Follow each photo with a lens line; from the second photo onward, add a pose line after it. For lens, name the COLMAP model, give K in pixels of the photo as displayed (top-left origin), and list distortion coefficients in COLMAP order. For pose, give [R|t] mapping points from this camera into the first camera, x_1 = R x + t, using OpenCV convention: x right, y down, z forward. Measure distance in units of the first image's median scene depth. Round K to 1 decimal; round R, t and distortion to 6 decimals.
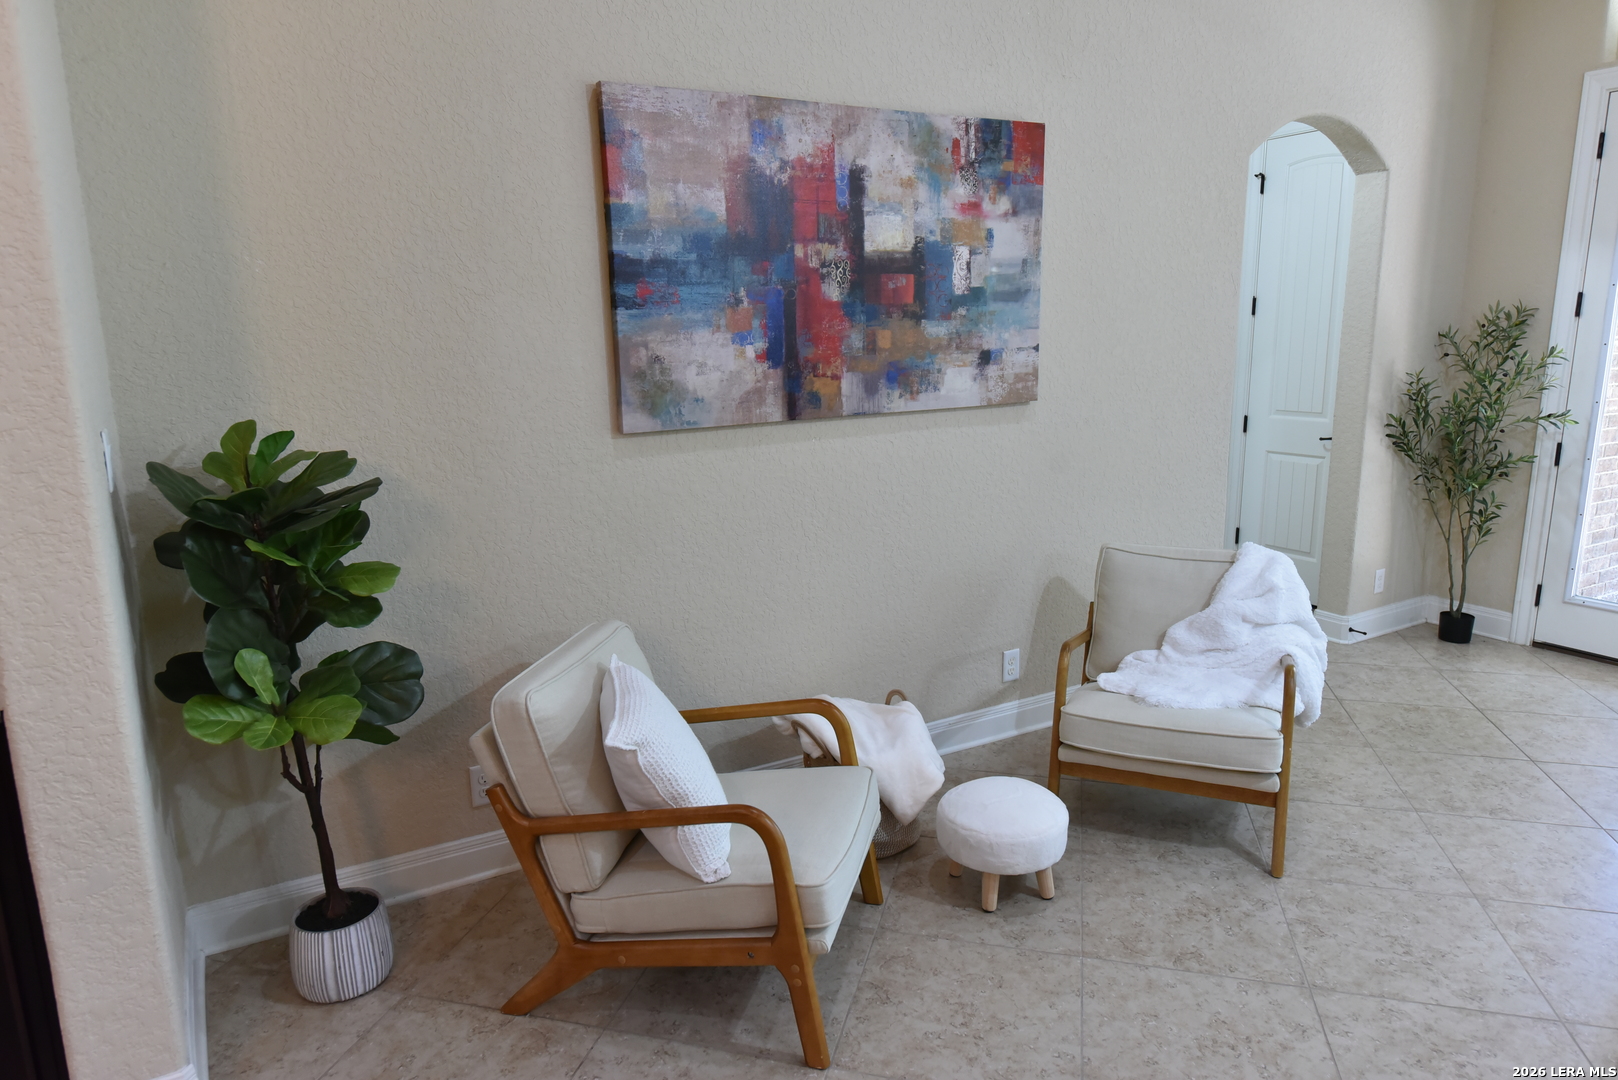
lens RADIAL K [[998.3, 0, 809.0], [0, 998.3, 540.0], [0, 0, 1]] dist [-0.003812, -0.001565]
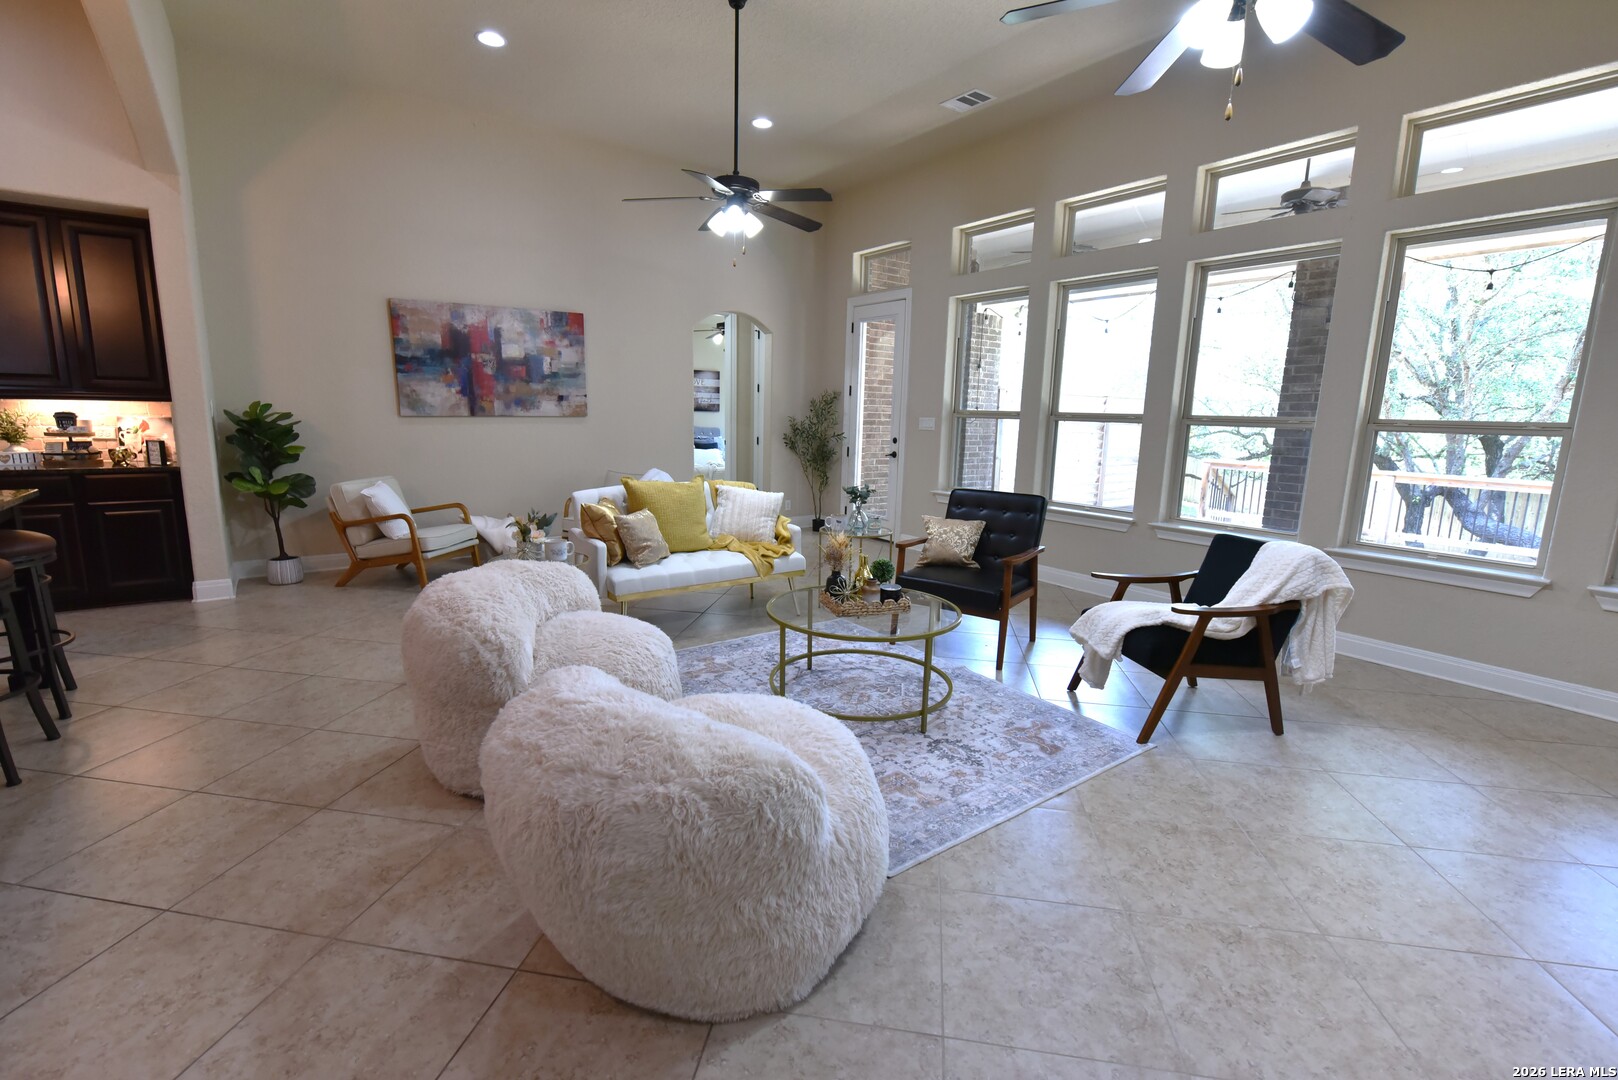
lens RADIAL K [[703.6, 0, 809.0], [0, 703.6, 540.0], [0, 0, 1]] dist [-0.010869, 0.000096]
pose [[0.994241, 0.020097, 0.105267, 0.723221], [-0.017749, 0.999573, -0.023202, 0.258024], [-0.105688, 0.021200, 0.994173, -1.052711]]
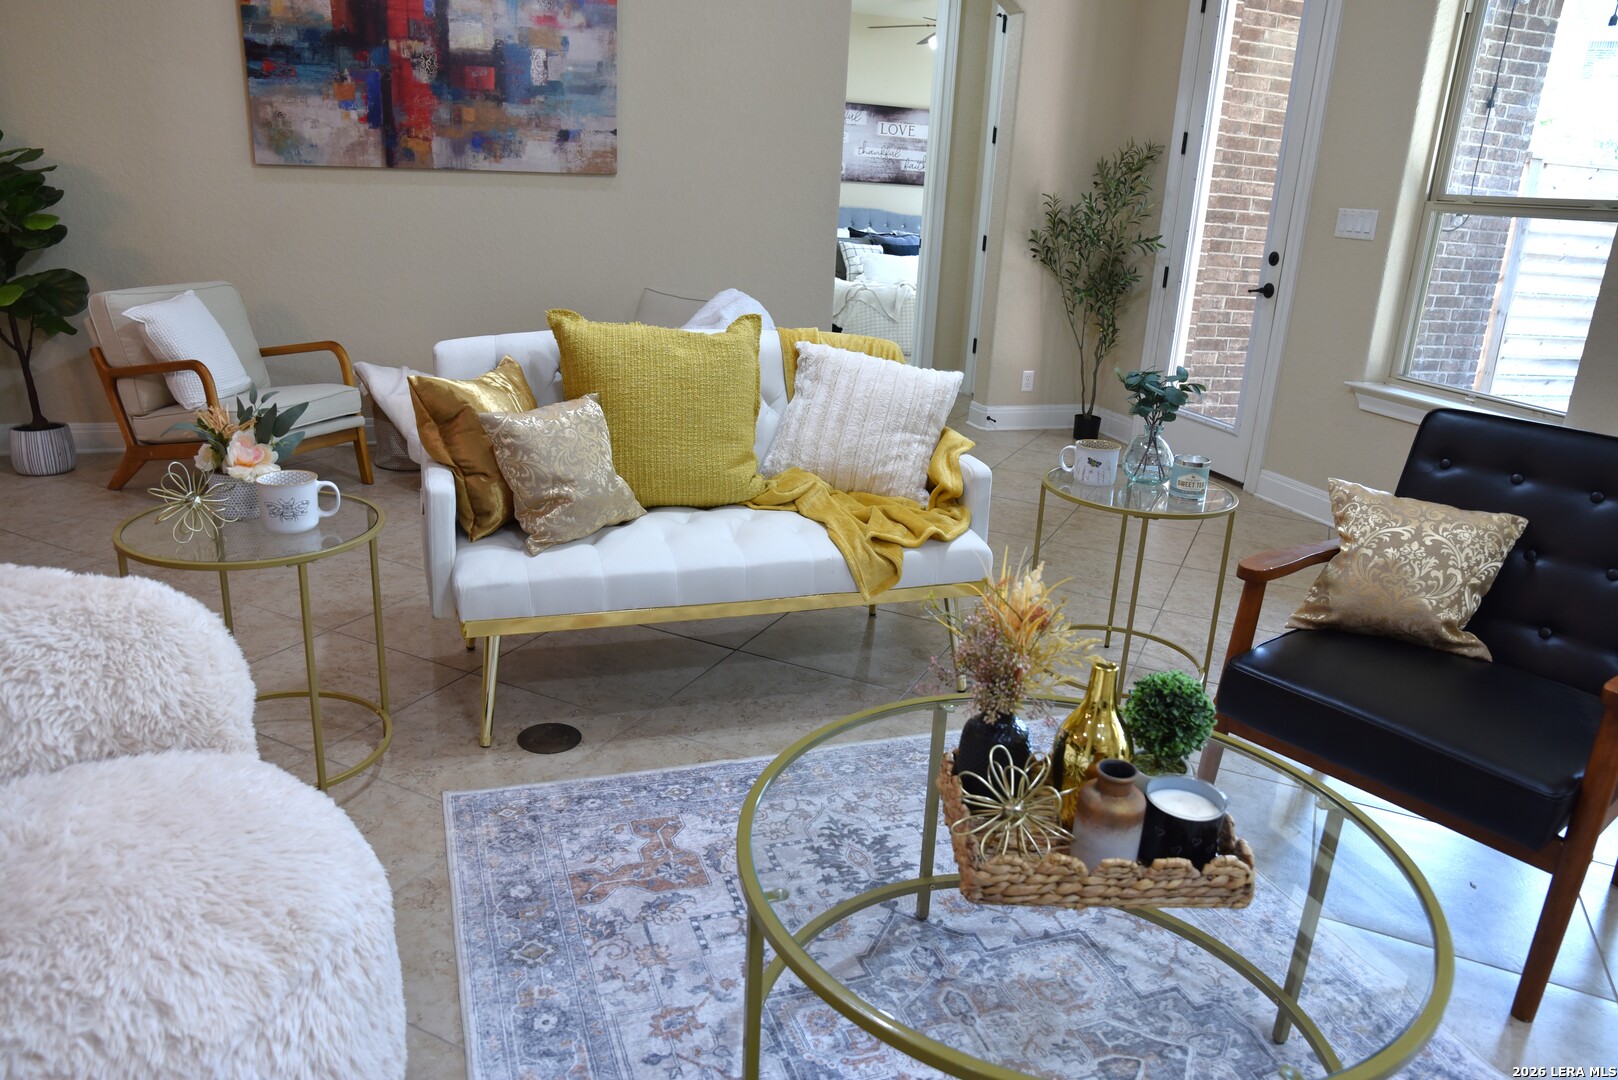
lens RADIAL K [[1104.9, 0, 809.0], [0, 1104.9, 540.0], [0, 0, 1]] dist [-0.114061, 0.089473]
pose [[0.982060, 0.121340, -0.144344, 0.856020], [-0.105028, 0.987713, 0.115728, 0.163917], [0.156613, -0.098492, 0.982737, -0.467234]]
